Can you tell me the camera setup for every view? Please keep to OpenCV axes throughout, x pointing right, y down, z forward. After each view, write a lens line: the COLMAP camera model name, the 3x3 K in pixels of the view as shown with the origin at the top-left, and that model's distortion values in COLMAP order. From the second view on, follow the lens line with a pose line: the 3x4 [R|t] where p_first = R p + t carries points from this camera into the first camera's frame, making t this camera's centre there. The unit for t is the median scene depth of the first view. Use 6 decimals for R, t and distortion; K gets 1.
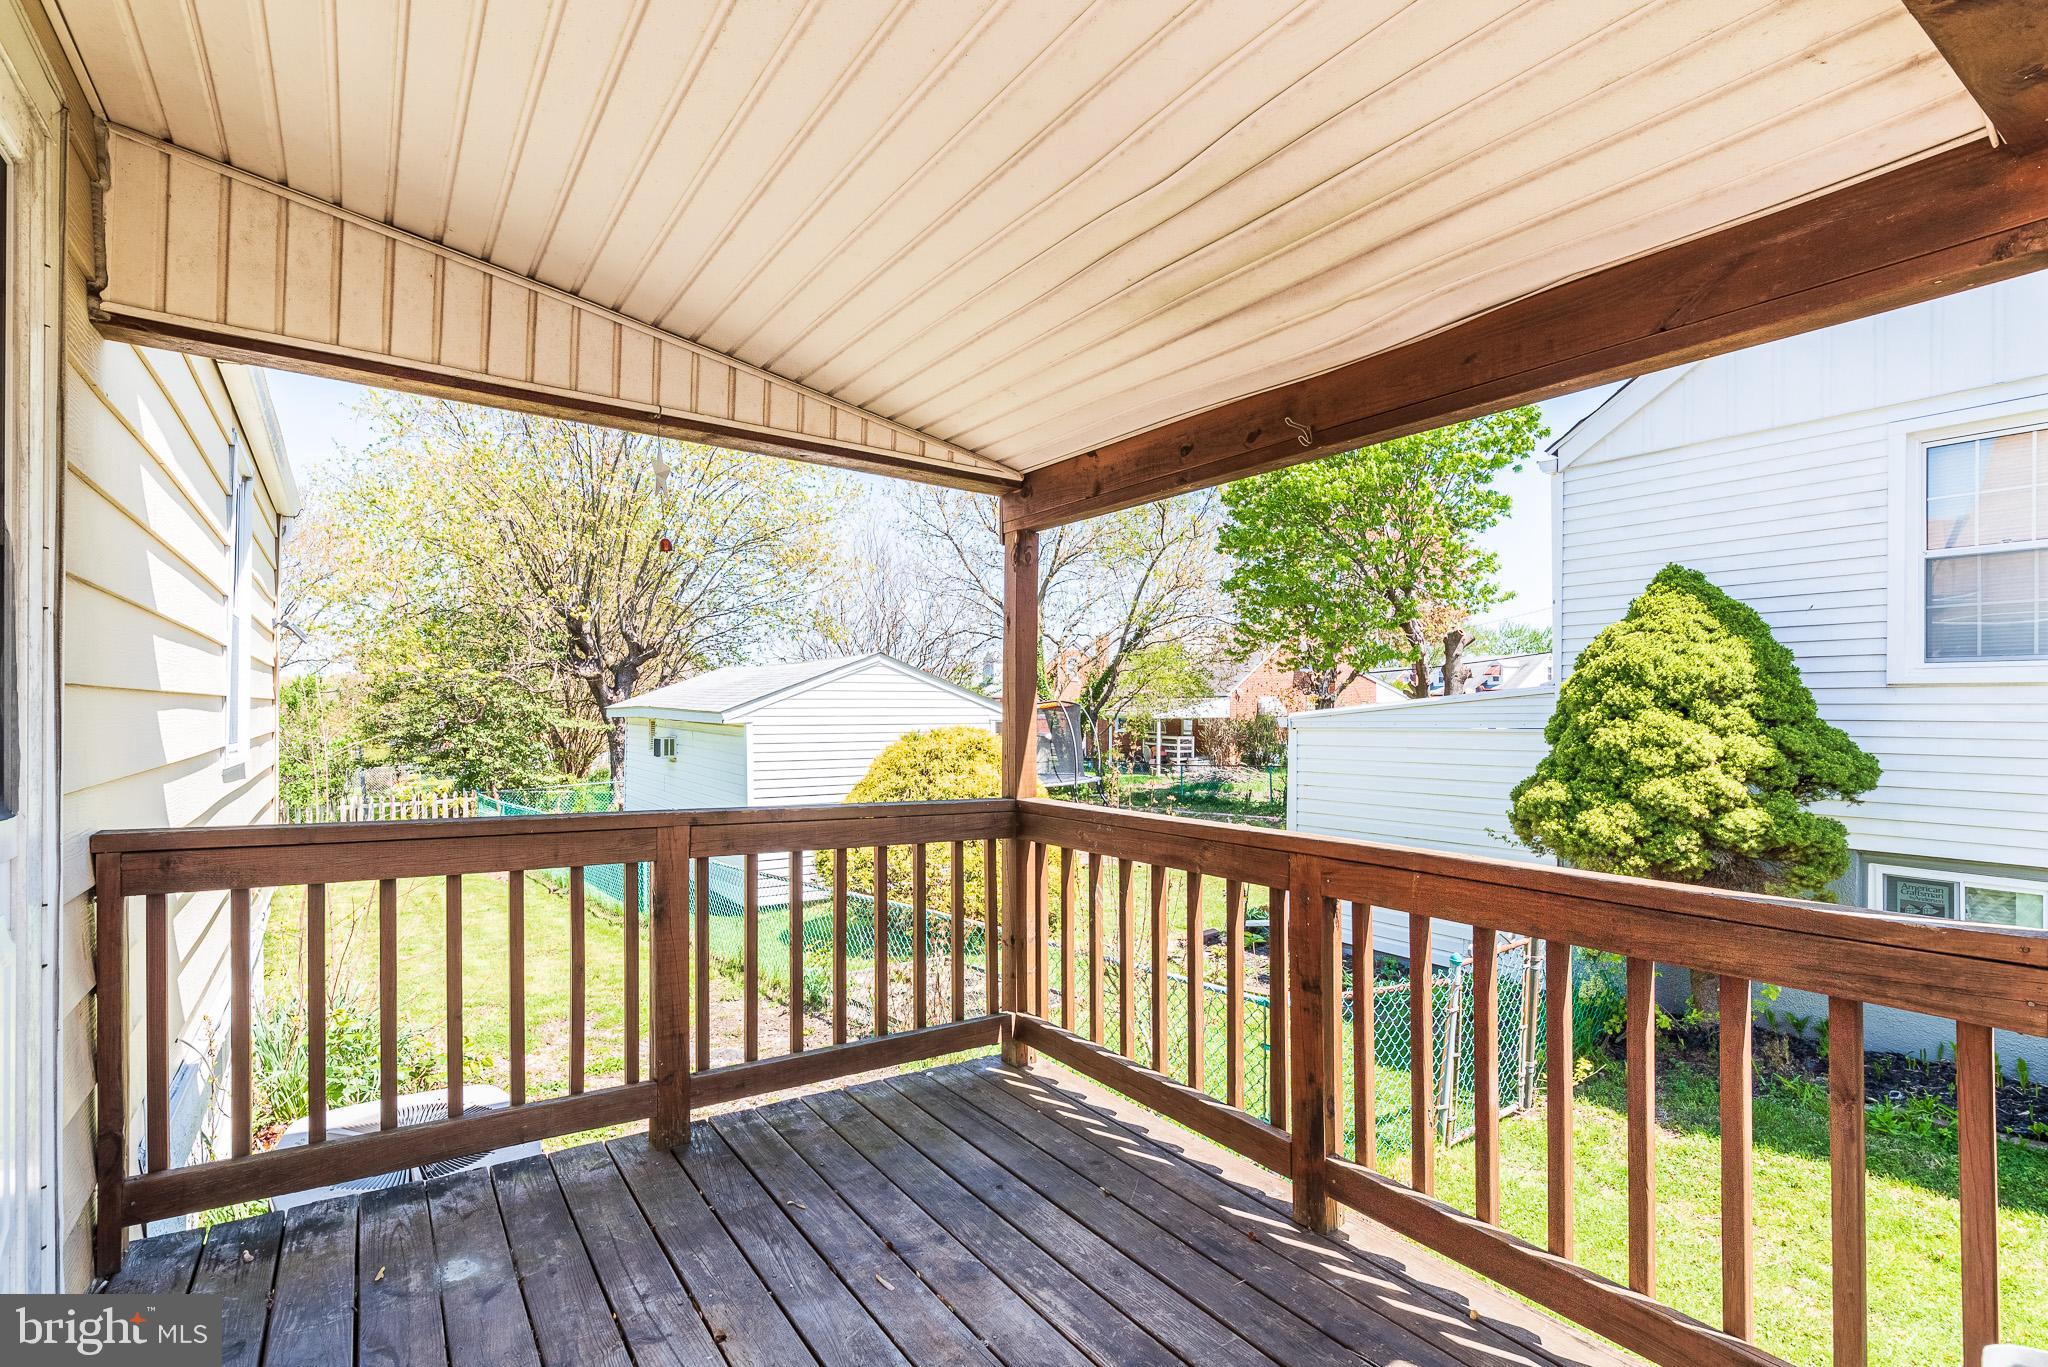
lens RADIAL K [[919.6, 0, 1016.3], [0, 919.6, 684.5], [0, 0, 1]] dist [0.004103, -0.000355]
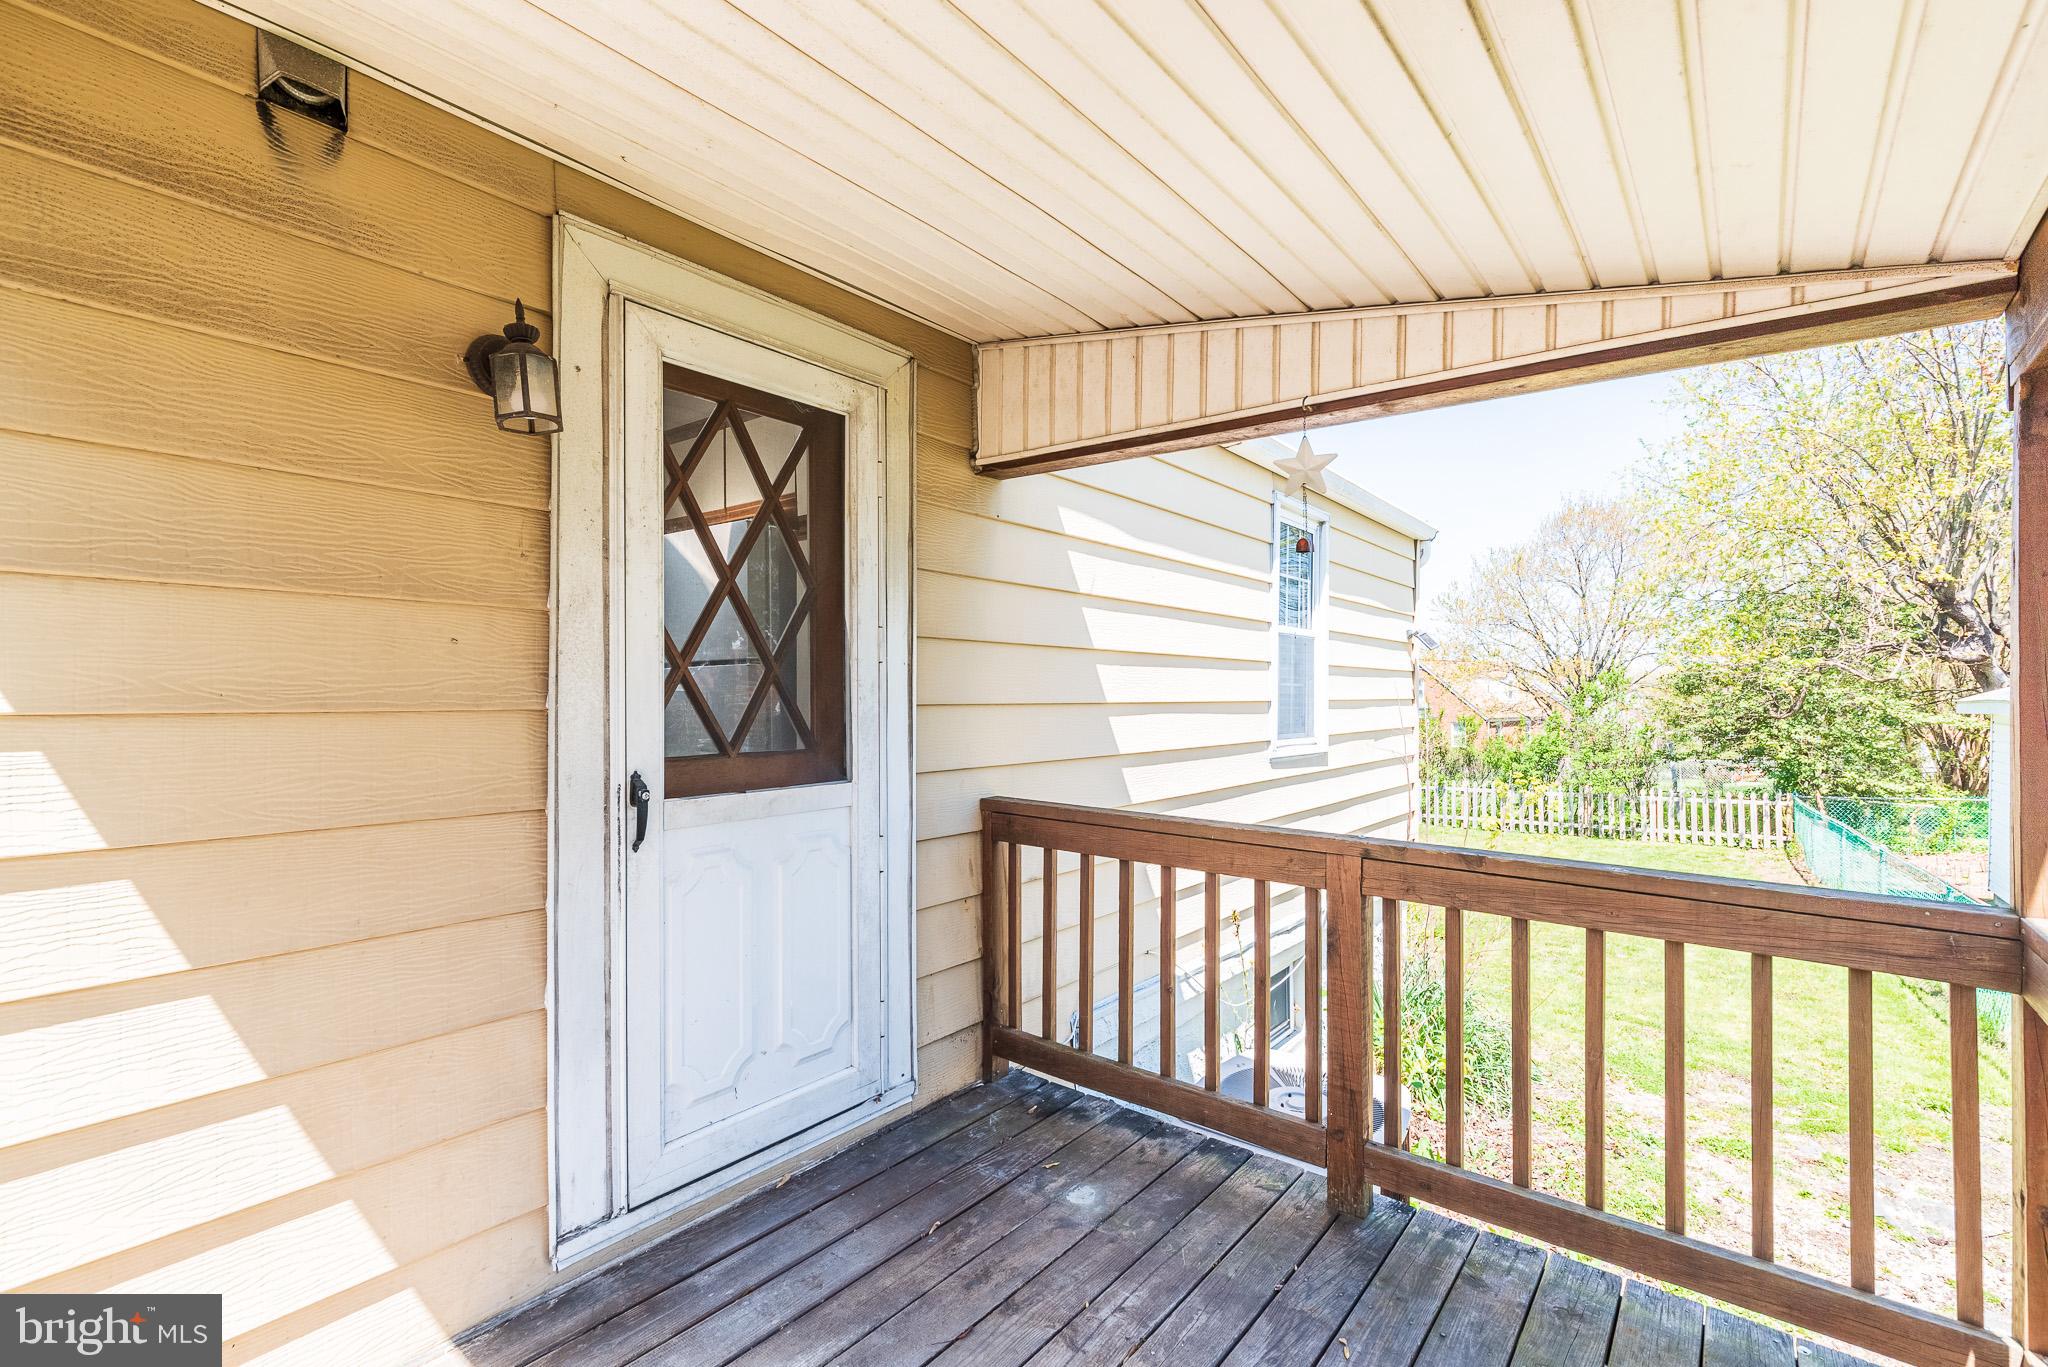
lens RADIAL K [[919.6, 0, 1027.6], [0, 919.6, 691.8], [0, 0, 1]] dist [0.004103, -0.000355]
pose [[0.320992, -0.008451, -0.947044, 0.359436], [0.024991, 0.999688, -0.000450, -0.013422], [0.946752, -0.023523, 0.321103, 0.399251]]
